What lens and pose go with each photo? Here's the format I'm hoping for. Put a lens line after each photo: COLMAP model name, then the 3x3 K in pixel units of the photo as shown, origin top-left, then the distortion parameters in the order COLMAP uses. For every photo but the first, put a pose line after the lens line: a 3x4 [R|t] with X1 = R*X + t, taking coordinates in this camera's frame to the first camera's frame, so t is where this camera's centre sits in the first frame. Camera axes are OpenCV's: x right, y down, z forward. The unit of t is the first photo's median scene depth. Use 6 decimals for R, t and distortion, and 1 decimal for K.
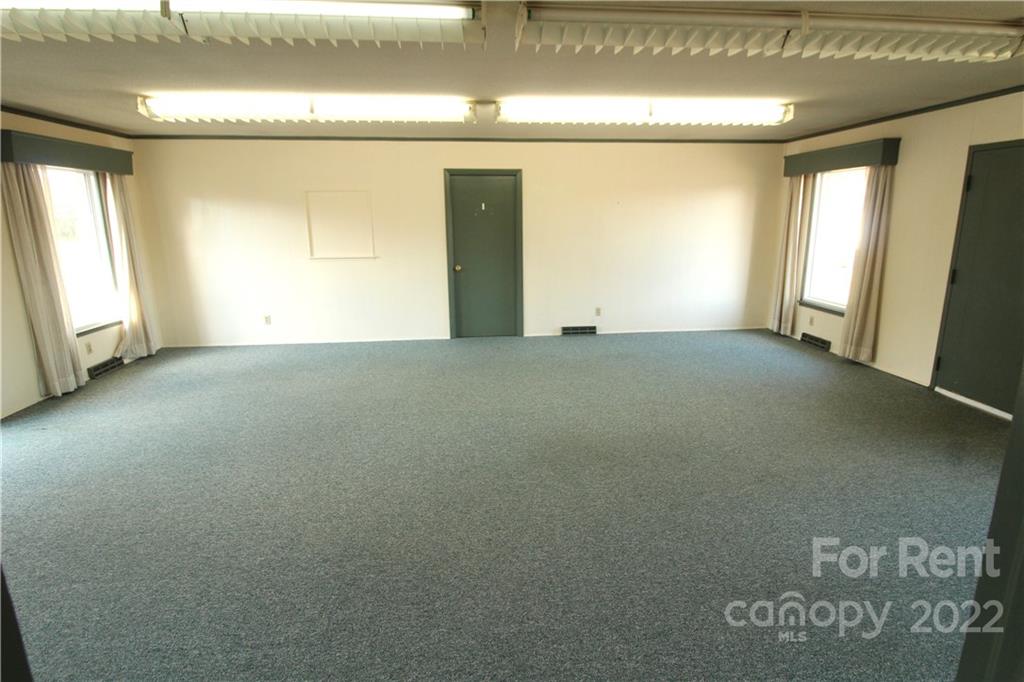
lens RADIAL K [[513.8, 0, 520.8], [0, 513.8, 325.7], [0, 0, 1]] dist [-0.001169, -0.000469]
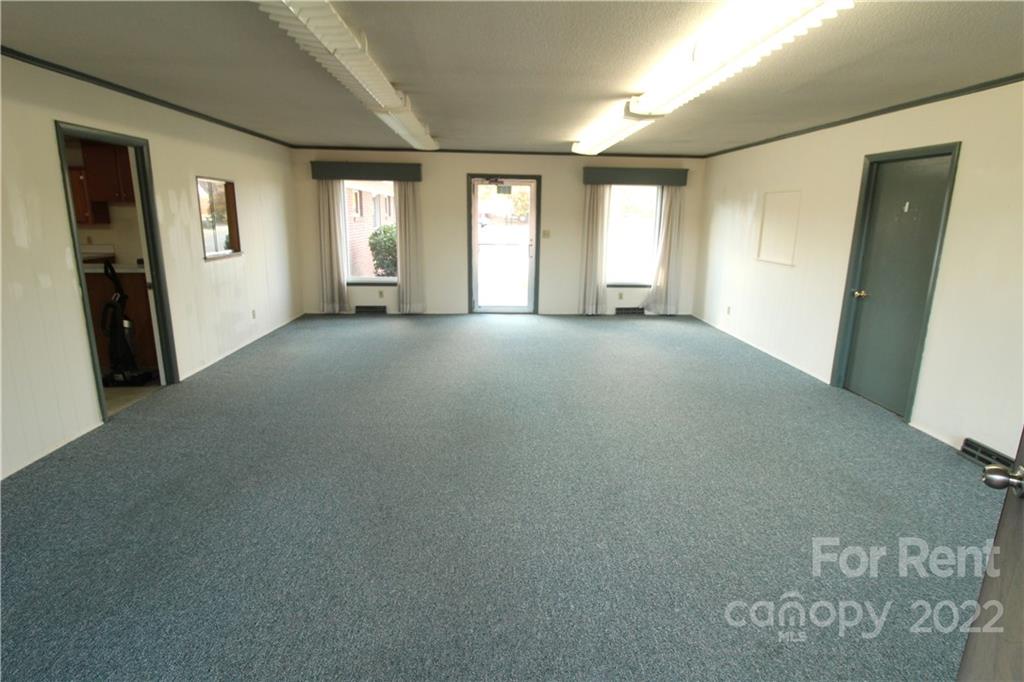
lens RADIAL K [[513.8, 0, 520.8], [0, 513.8, 325.7], [0, 0, 1]] dist [-0.001169, -0.000469]
pose [[-0.046747, 0.220143, -0.974347, 0.659737], [-0.222876, 0.948525, 0.225003, -0.137904], [0.973725, 0.227677, 0.004724, 0.602268]]
